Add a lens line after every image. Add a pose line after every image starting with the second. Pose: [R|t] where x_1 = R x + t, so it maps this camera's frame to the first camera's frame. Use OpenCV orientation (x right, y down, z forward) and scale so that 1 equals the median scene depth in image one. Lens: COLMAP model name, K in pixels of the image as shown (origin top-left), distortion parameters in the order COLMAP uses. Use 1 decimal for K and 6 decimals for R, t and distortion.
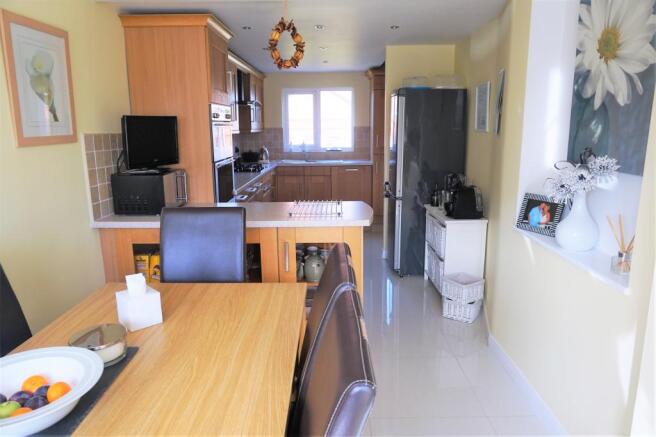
lens RADIAL K [[454.5, 0, 331.0], [0, 454.5, 219.1], [0, 0, 1]] dist [-0.005337, 0.000701]
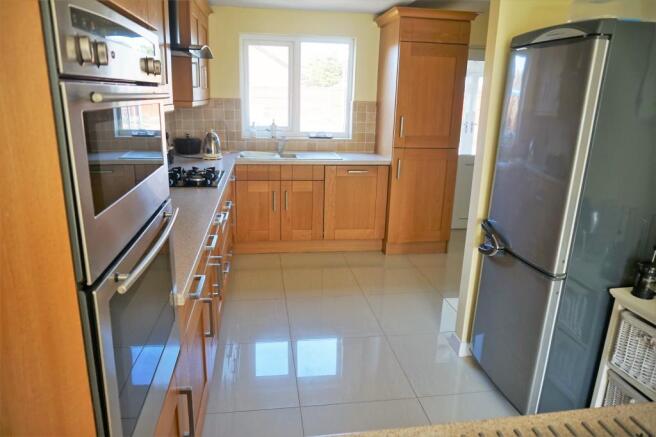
lens RADIAL K [[454.5, 0, 324.7], [0, 454.5, 216.2], [0, 0, 1]] dist [-0.005337, 0.000701]
pose [[0.989390, -0.003984, 0.145231, -0.085093], [-0.004363, 0.998358, 0.057110, -0.078378], [-0.145220, -0.057138, 0.987748, 0.368820]]
